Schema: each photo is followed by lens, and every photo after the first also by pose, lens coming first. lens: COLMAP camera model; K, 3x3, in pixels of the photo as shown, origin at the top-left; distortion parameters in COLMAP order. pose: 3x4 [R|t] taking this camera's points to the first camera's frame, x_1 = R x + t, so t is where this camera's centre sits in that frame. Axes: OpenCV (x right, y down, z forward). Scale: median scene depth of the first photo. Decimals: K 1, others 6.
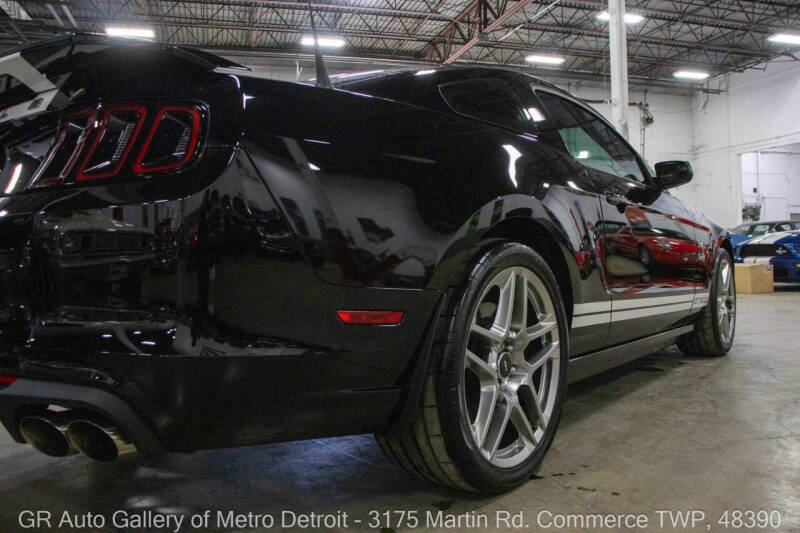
lens RADIAL K [[628.5, 0, 400.0], [0, 628.5, 266.5], [0, 0, 1]] dist [-0.145545, 0.114533]
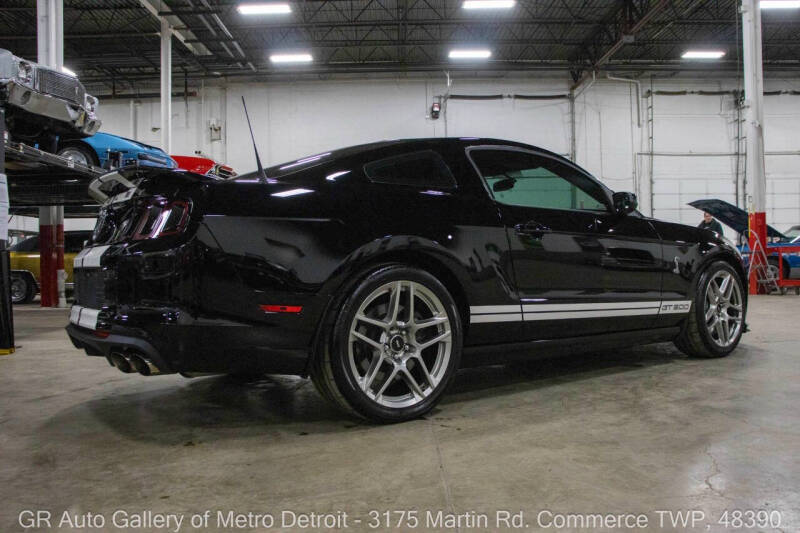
lens RADIAL K [[628.5, 0, 400.0], [0, 628.5, 266.5], [0, 0, 1]] dist [-0.145545, 0.114533]
pose [[0.966352, 0.001816, -0.257217, 0.573216], [-0.003597, 0.999973, -0.006453, -0.024547], [0.257198, 0.007161, 0.966332, -0.512950]]
